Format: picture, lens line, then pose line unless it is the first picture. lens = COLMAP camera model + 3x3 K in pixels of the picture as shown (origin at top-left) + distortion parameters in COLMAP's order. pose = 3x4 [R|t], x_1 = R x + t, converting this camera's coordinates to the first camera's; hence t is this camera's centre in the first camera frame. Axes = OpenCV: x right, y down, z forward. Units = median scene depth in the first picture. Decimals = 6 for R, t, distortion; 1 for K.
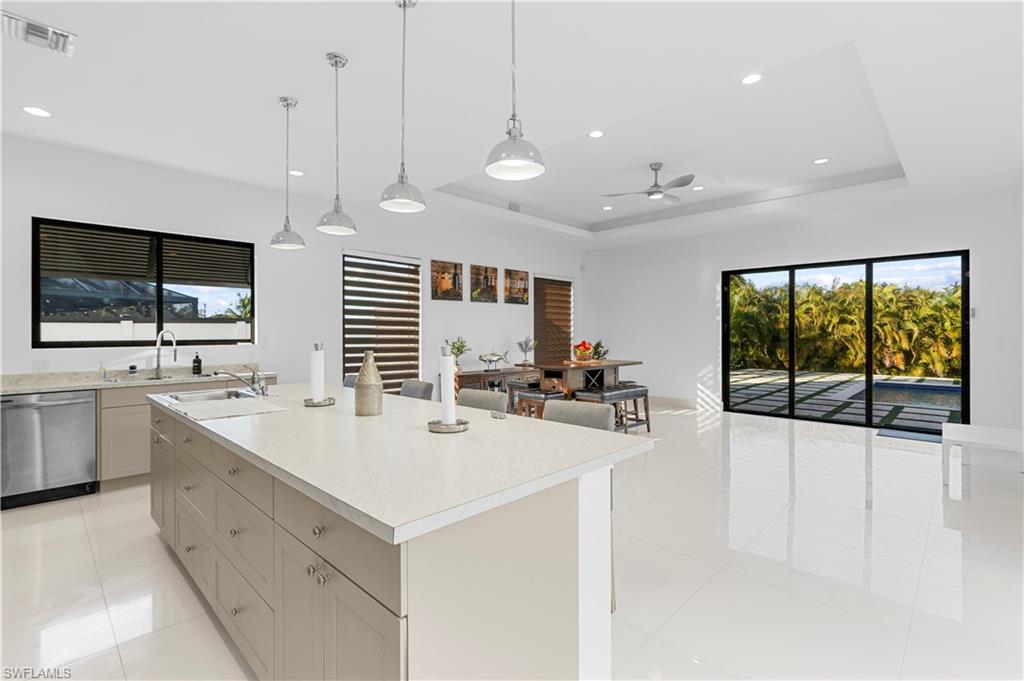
lens RADIAL K [[465.8, 0, 519.7], [0, 465.8, 331.2], [0, 0, 1]] dist [-0.008089, 0.002292]
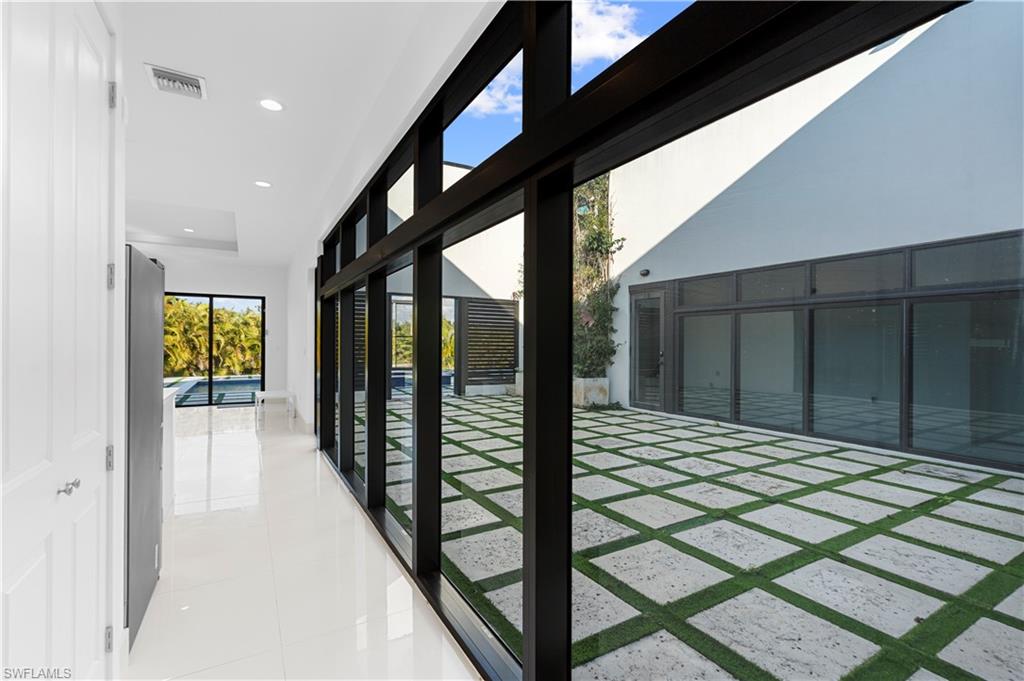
lens RADIAL K [[465.8, 0, 515.5], [0, 465.8, 340.6], [0, 0, 1]] dist [-0.008089, 0.002292]
pose [[0.274319, 0.006820, 0.961615, -0.175537], [-0.006734, 0.999964, -0.005171, -0.001513], [-0.961615, -0.005057, 0.274355, -0.151360]]
